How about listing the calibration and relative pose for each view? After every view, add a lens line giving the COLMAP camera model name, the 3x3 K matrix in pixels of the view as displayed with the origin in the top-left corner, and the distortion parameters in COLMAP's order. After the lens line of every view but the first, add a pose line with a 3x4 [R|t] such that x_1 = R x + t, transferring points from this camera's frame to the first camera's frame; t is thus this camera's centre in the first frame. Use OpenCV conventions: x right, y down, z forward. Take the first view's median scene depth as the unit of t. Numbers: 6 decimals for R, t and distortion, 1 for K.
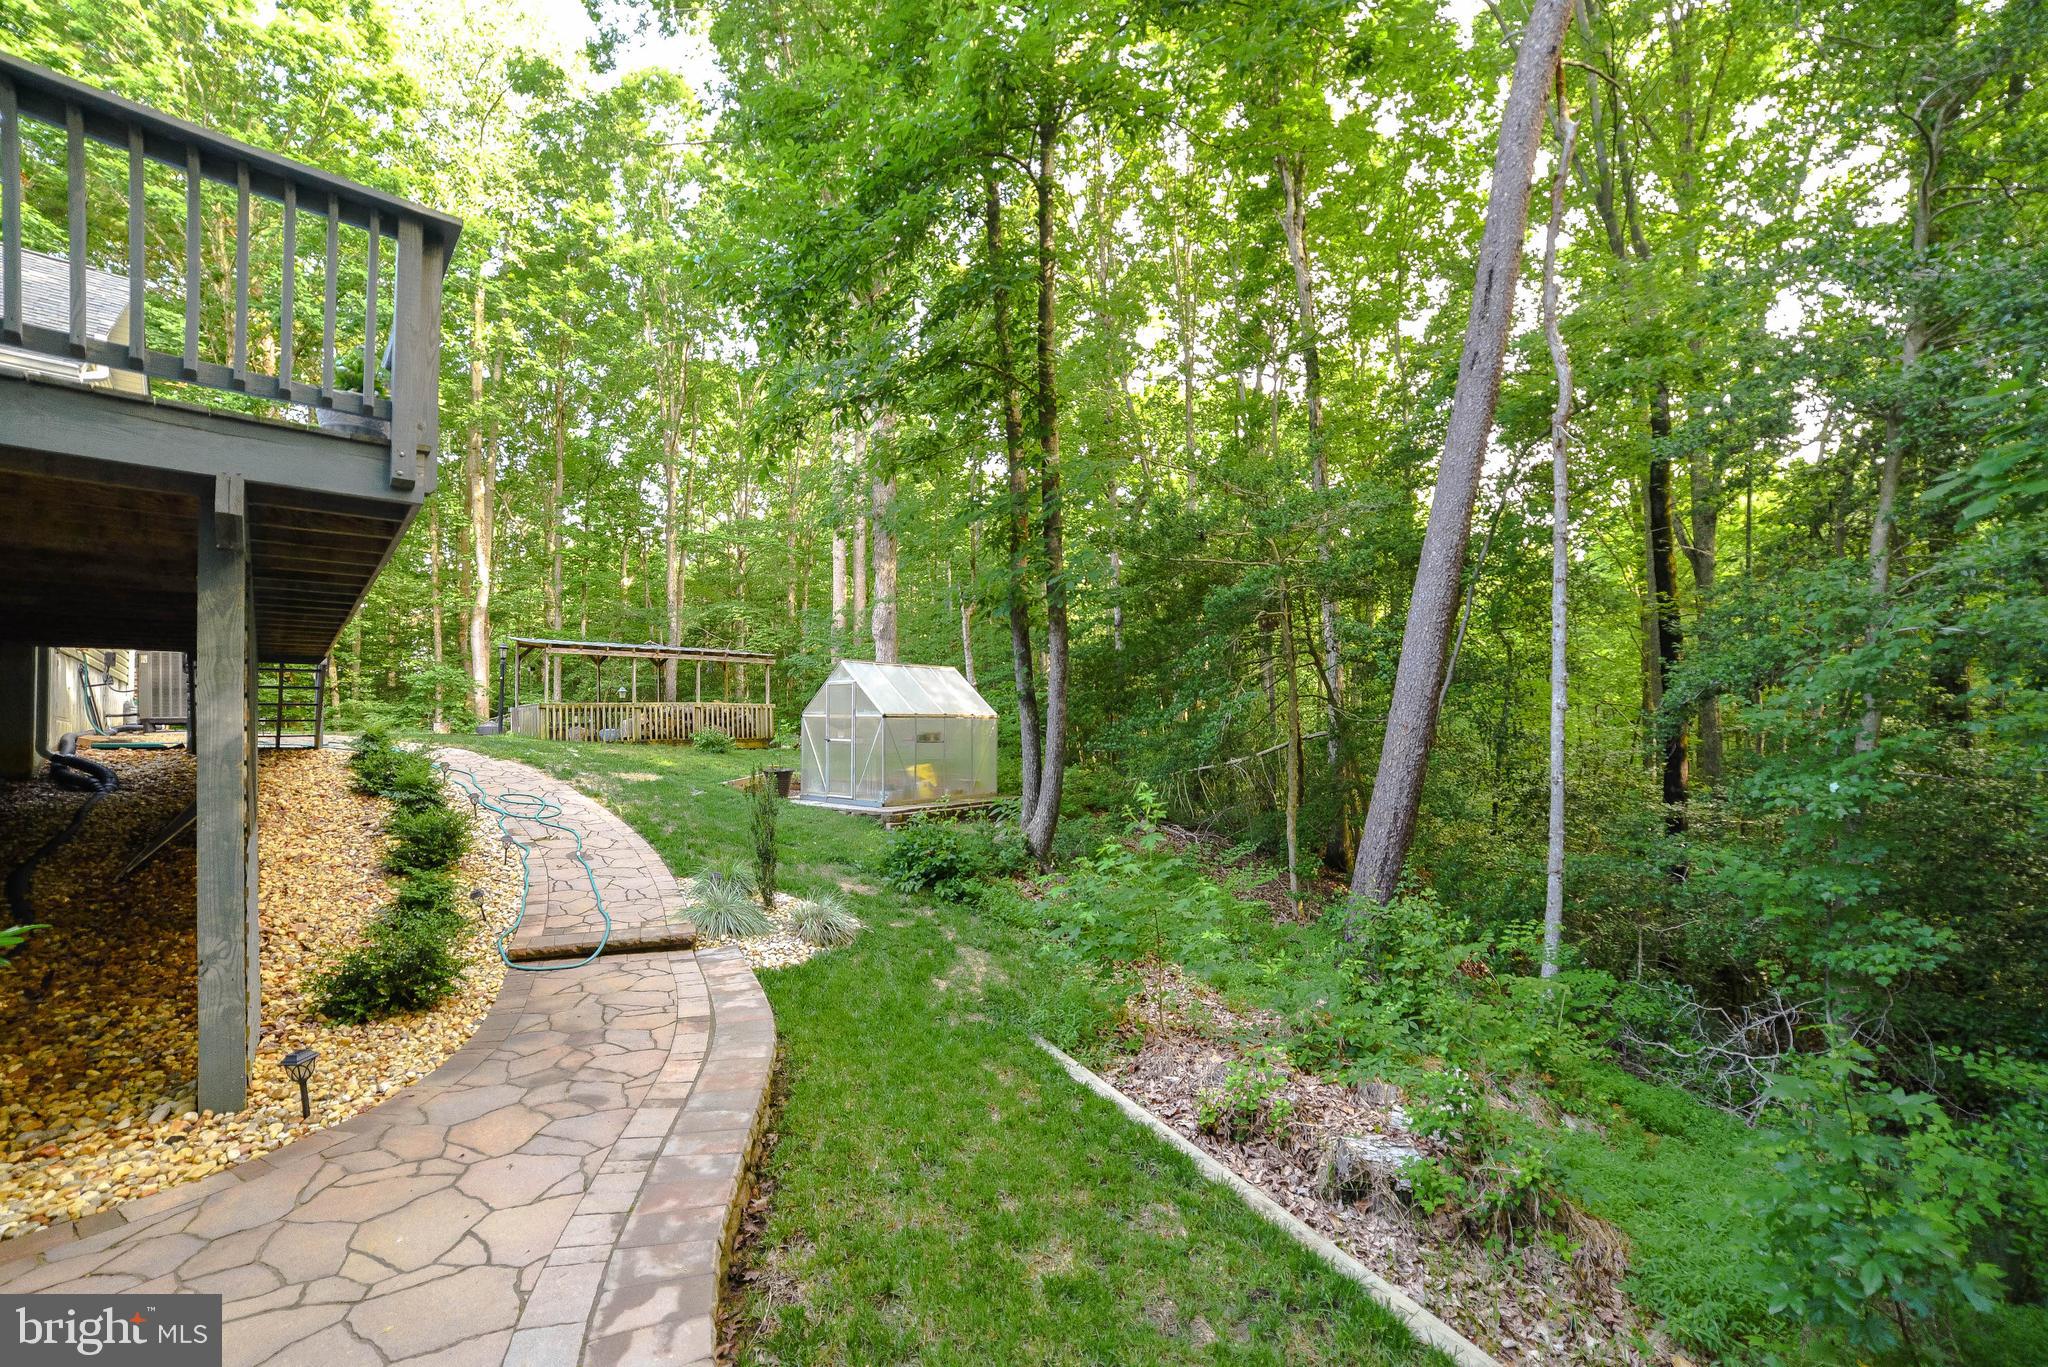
lens RADIAL K [[811.8, 0, 1017.7], [0, 811.8, 706.7], [0, 0, 1]] dist [-0.088340, 0.031540]
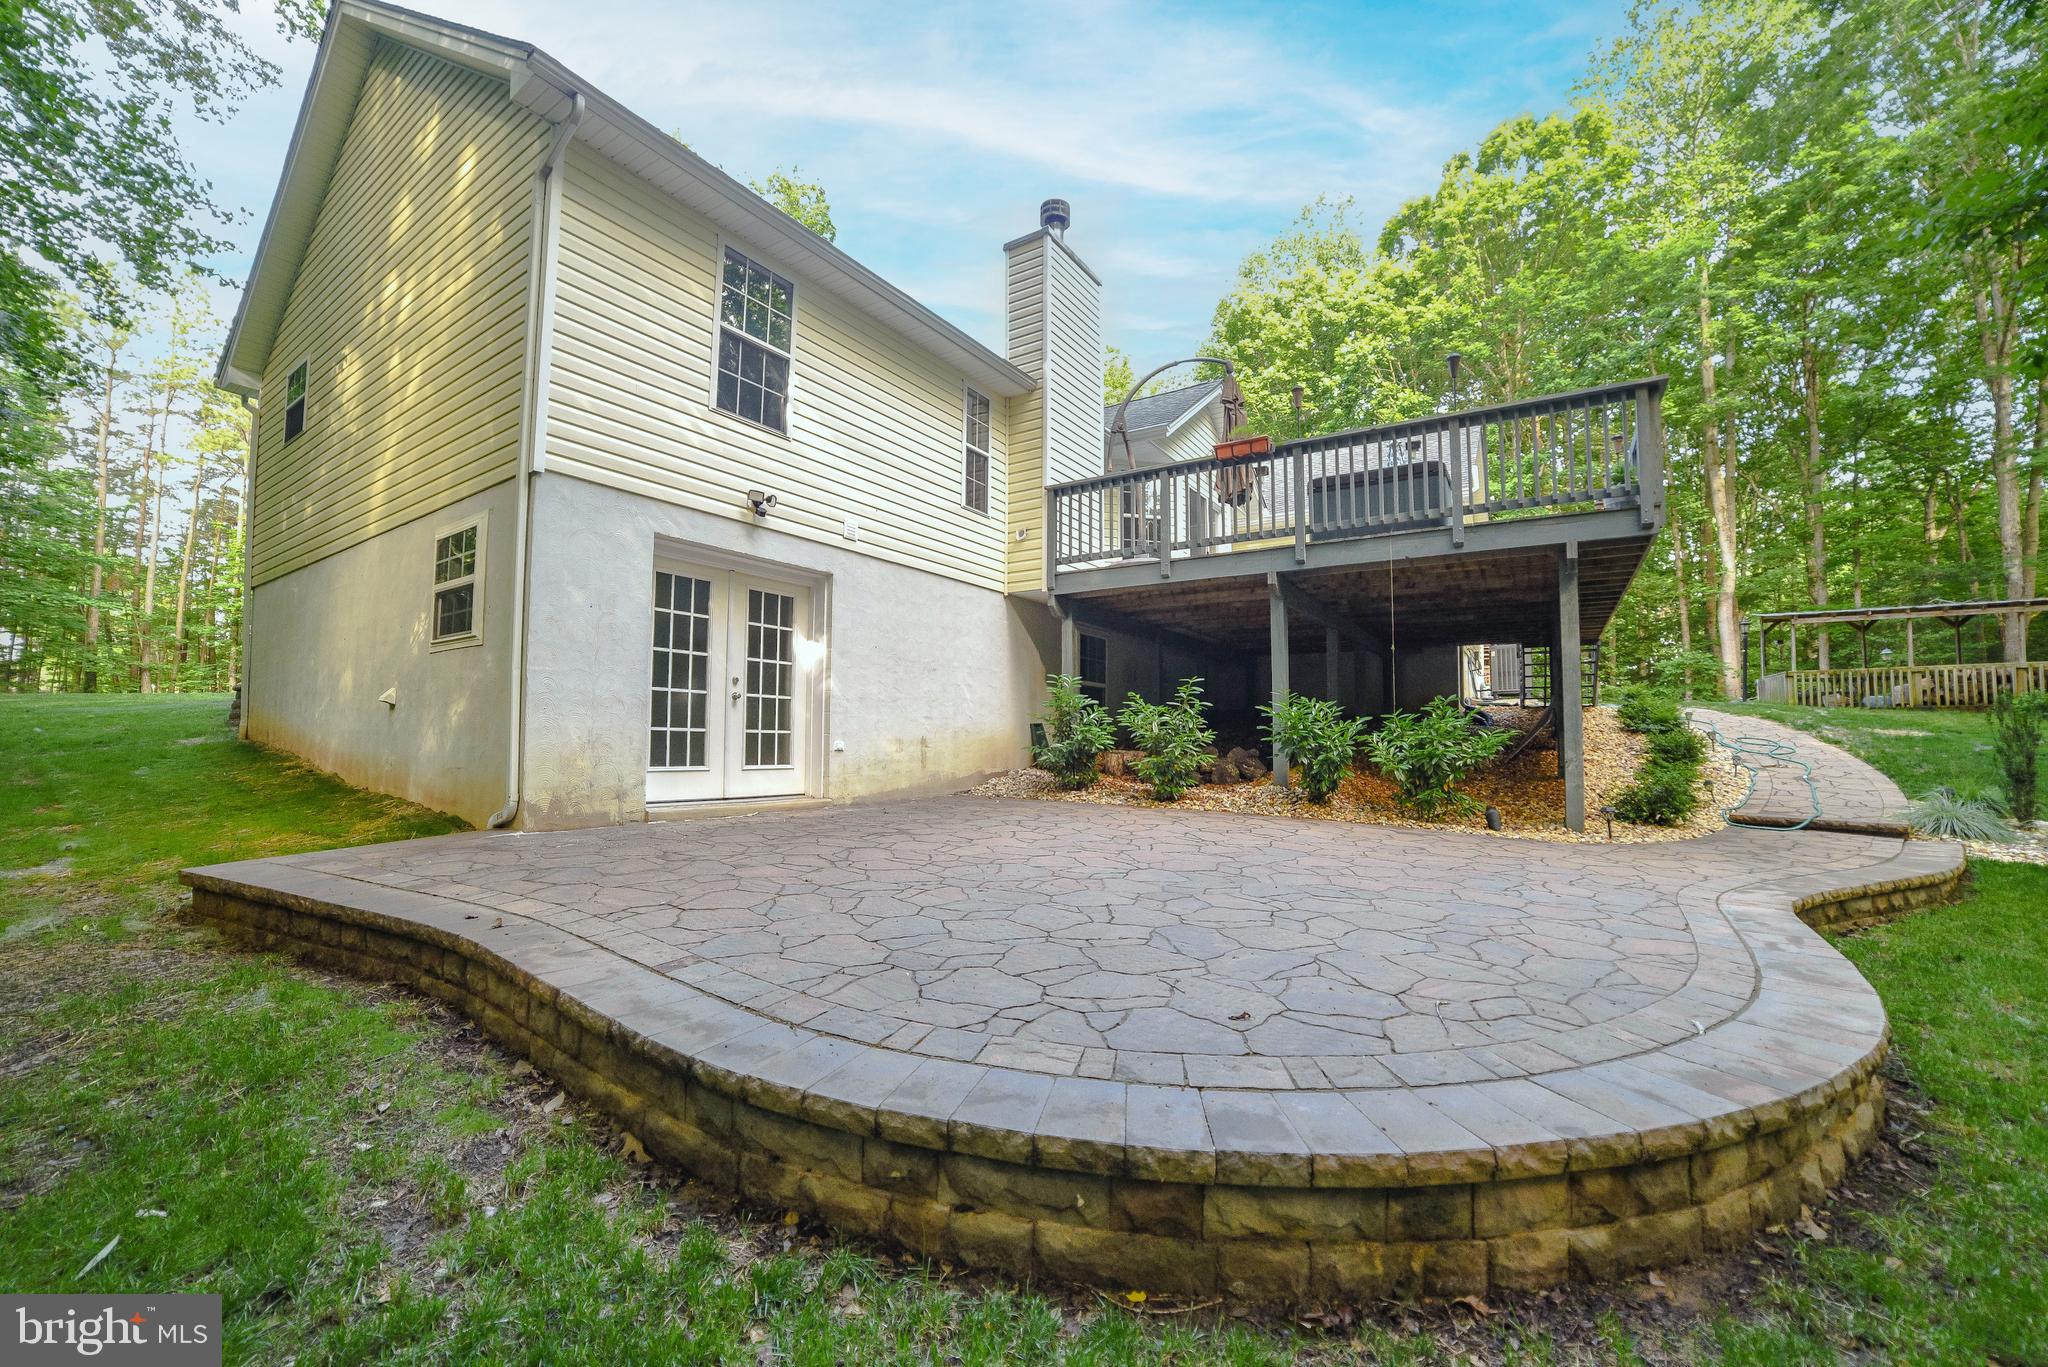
lens RADIAL K [[811.8, 0, 1017.7], [0, 811.8, 706.7], [0, 0, 1]] dist [-0.088340, 0.031540]
pose [[0.211428, -0.020646, -0.977176, 0.114013], [0.018277, 0.999686, -0.017167, 0.025793], [0.977223, -0.014230, 0.211739, -0.144594]]
